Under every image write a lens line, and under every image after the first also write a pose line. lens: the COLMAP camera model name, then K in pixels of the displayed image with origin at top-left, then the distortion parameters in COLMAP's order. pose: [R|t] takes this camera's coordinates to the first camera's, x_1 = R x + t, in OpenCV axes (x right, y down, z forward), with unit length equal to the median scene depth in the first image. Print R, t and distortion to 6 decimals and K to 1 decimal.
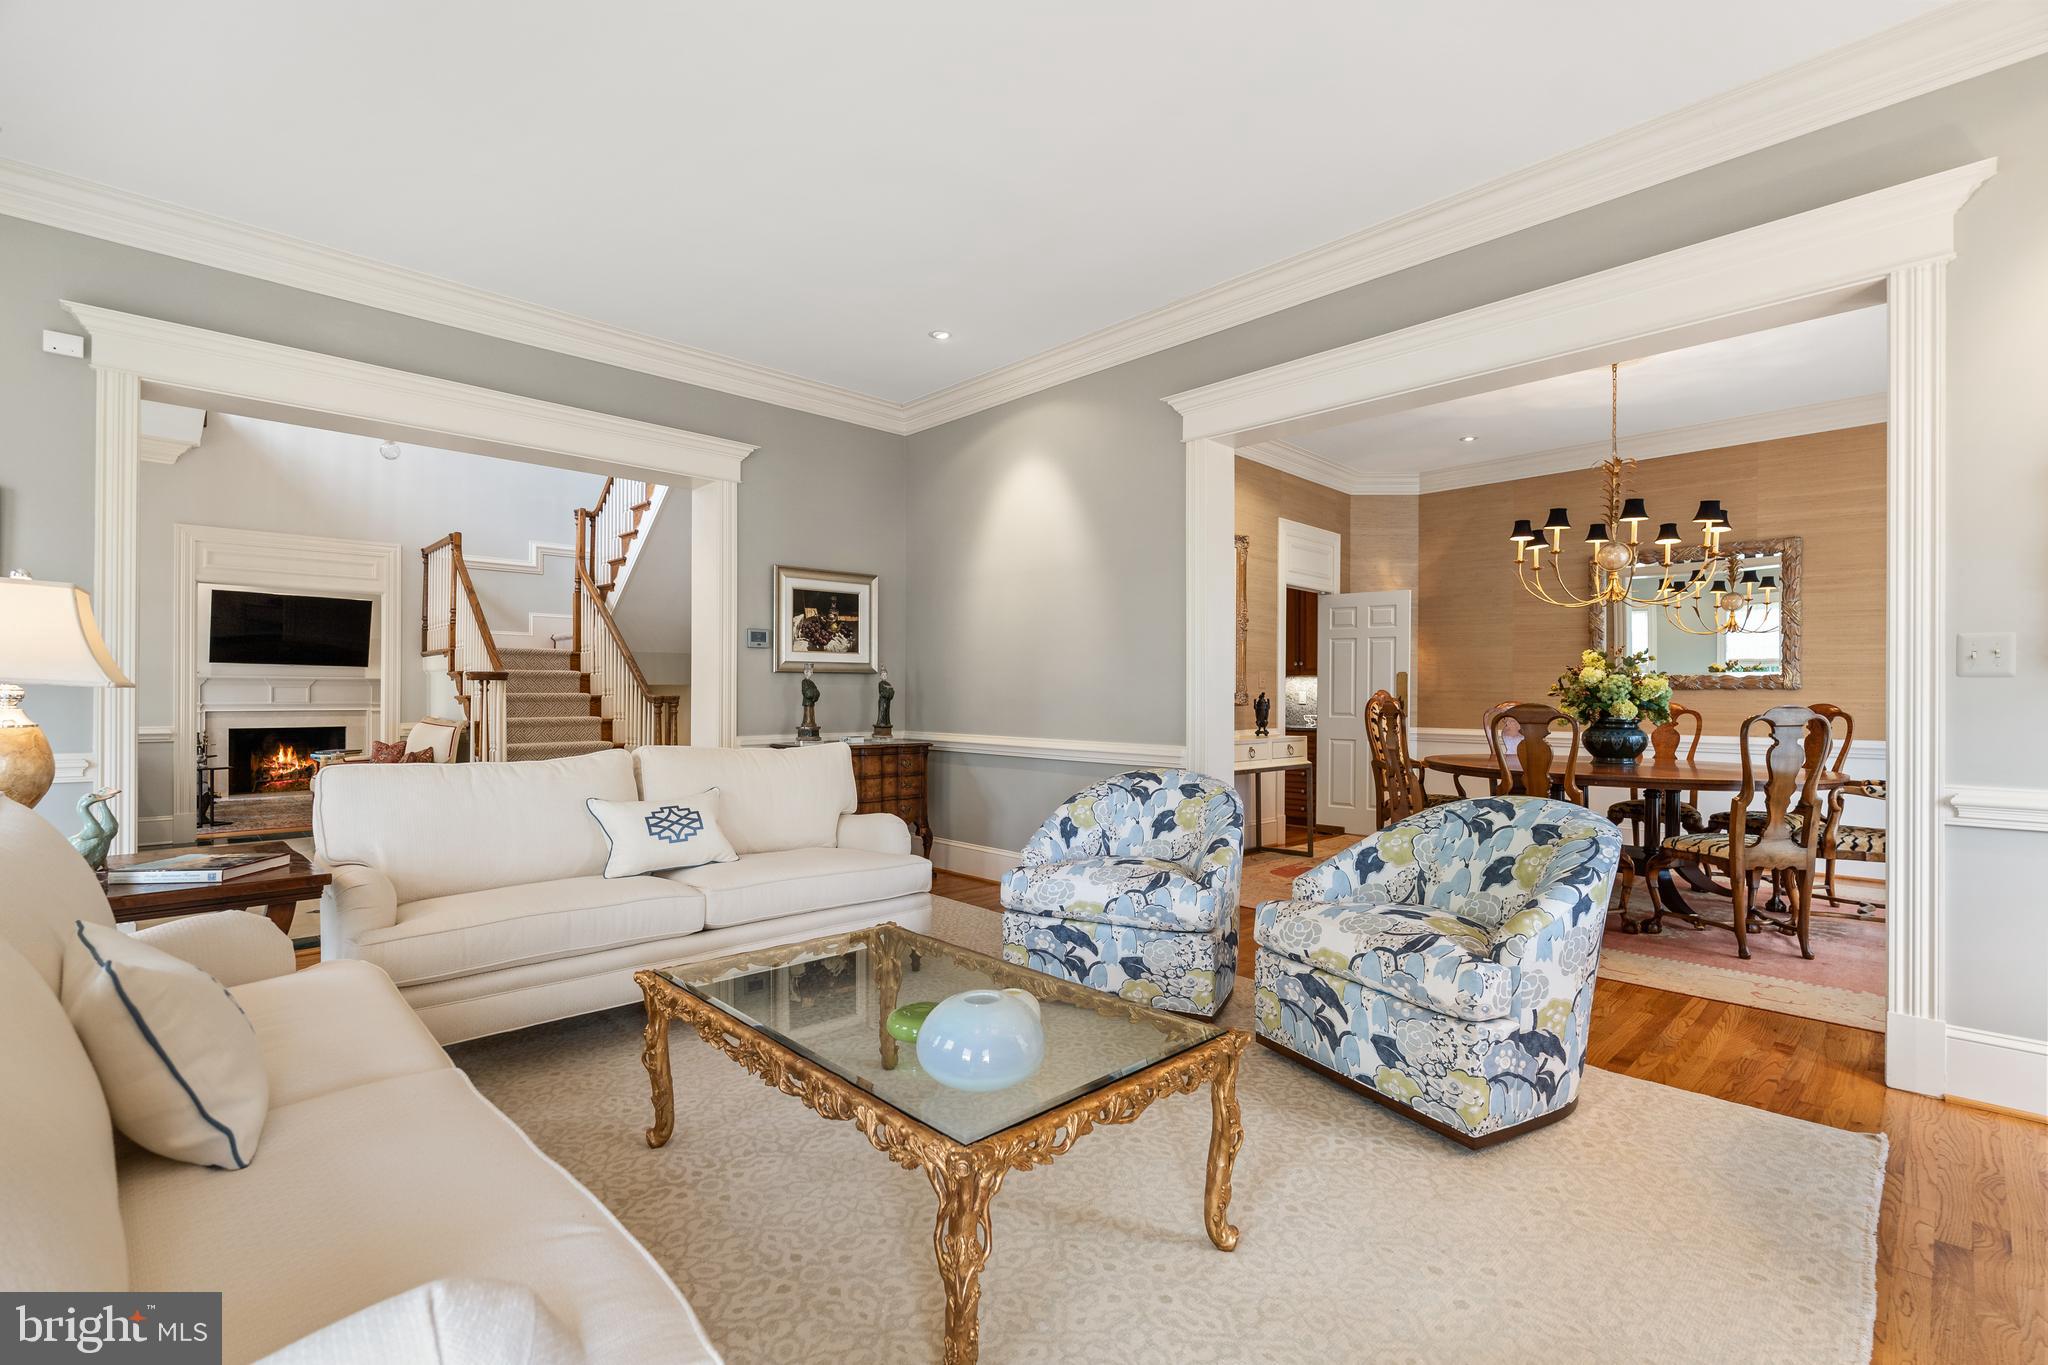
lens RADIAL K [[916.0, 0, 1035.3], [0, 916.0, 680.7], [0, 0, 1]] dist [-0.002156, 0.001152]
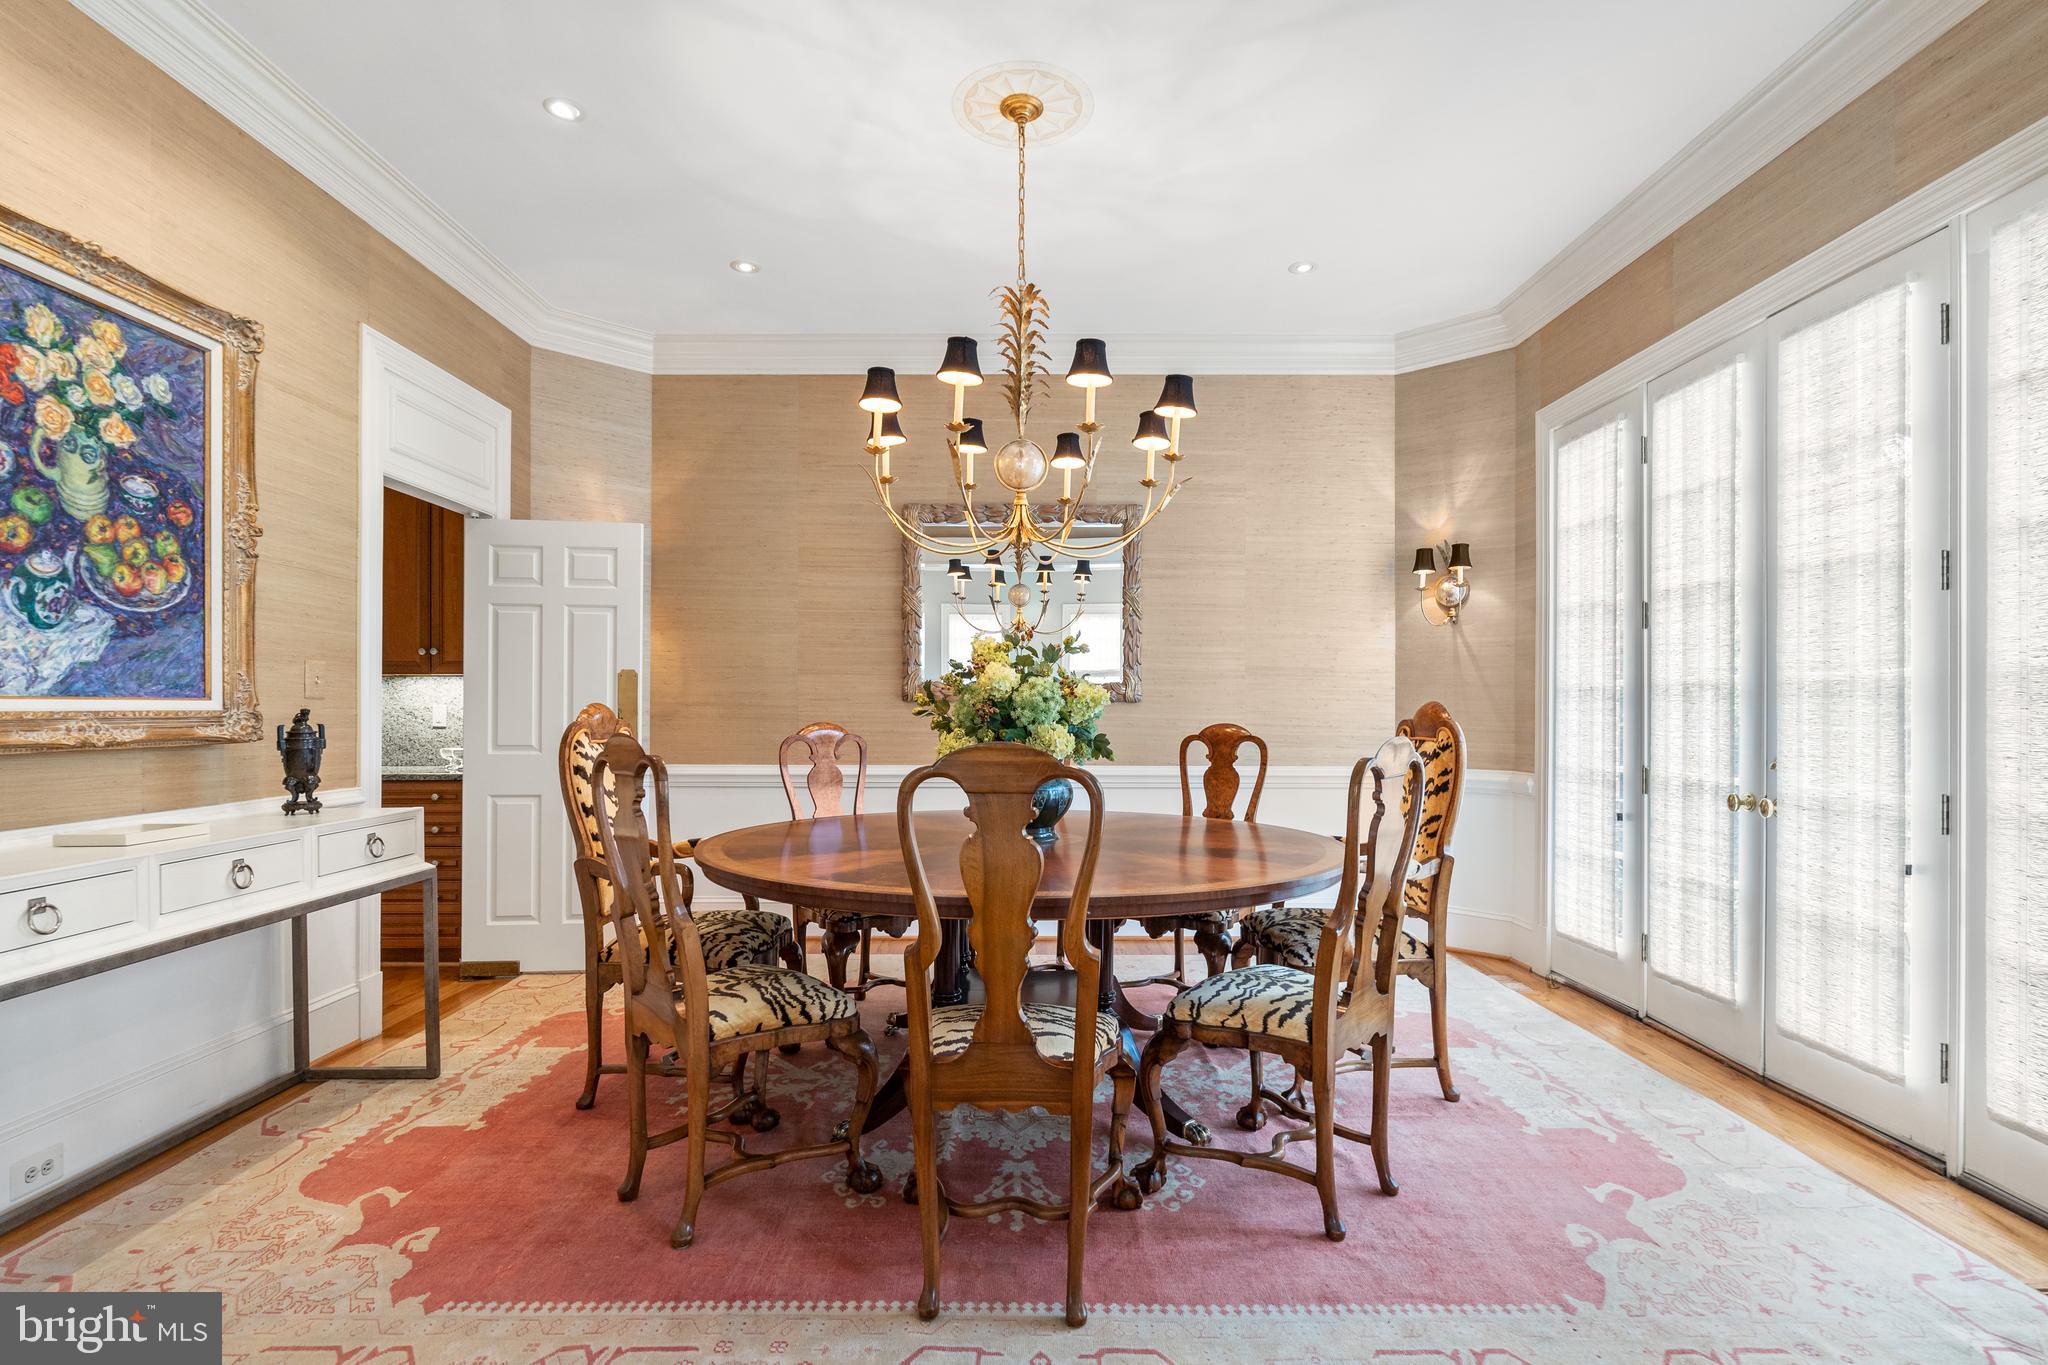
lens RADIAL K [[988.9, 0, 1001.9], [0, 988.9, 714.2], [0, 0, 1]] dist [0.012677, -0.000311]
pose [[0.719246, -0.007947, 0.694710, 0.149289], [-0.010000, 0.999713, 0.021789, 0.002177], [-0.694684, -0.022618, 0.718960, 0.419354]]
